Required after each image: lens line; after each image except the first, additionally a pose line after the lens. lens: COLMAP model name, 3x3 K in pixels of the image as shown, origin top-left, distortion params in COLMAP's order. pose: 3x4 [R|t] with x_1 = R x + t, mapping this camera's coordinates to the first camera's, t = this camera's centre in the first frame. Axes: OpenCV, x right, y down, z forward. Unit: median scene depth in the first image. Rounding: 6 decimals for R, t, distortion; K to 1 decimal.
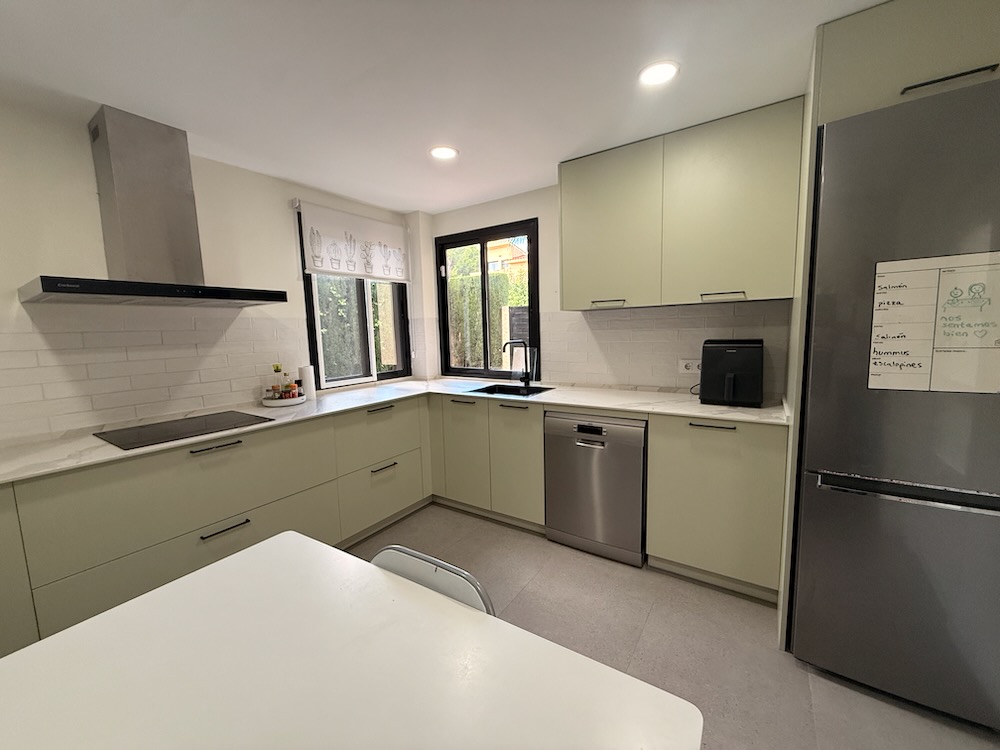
lens RADIAL K [[397.4, 0, 497.9], [0, 397.4, 374.4], [0, 0, 1]] dist [0.002684, -0.000250]
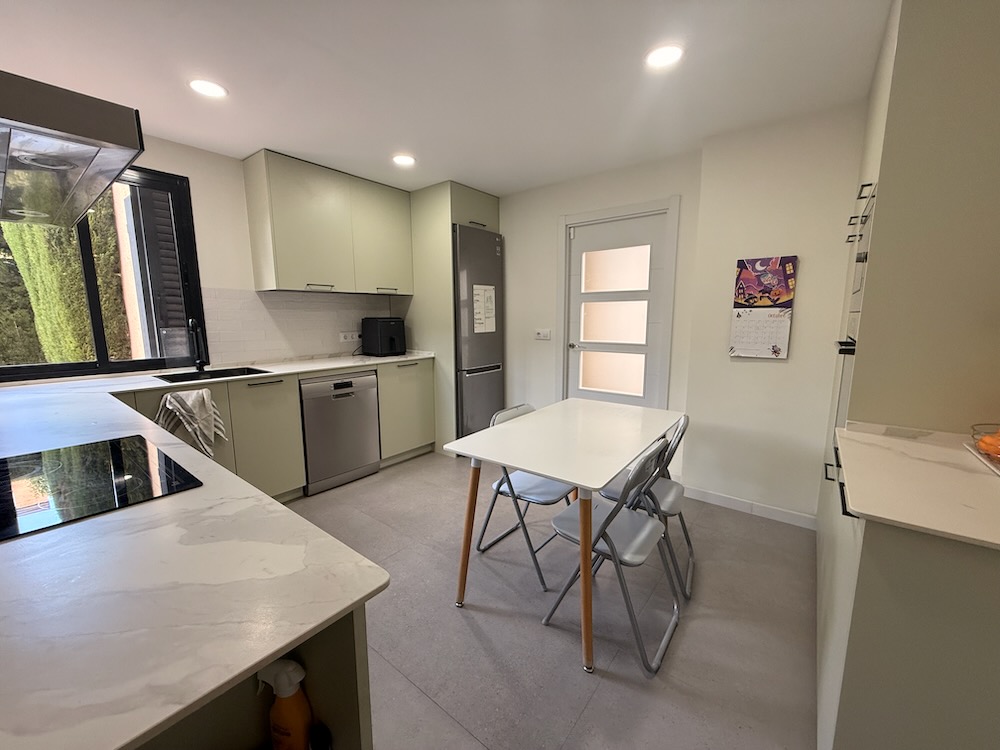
lens RADIAL K [[397.4, 0, 498.8], [0, 397.4, 373.6], [0, 0, 1]] dist [0.002684, -0.000250]
pose [[0.079109, -0.118381, 0.989812, -0.972582], [0.116451, 0.987223, 0.108764, 0.019641], [-0.990041, 0.106660, 0.091884, 0.368012]]
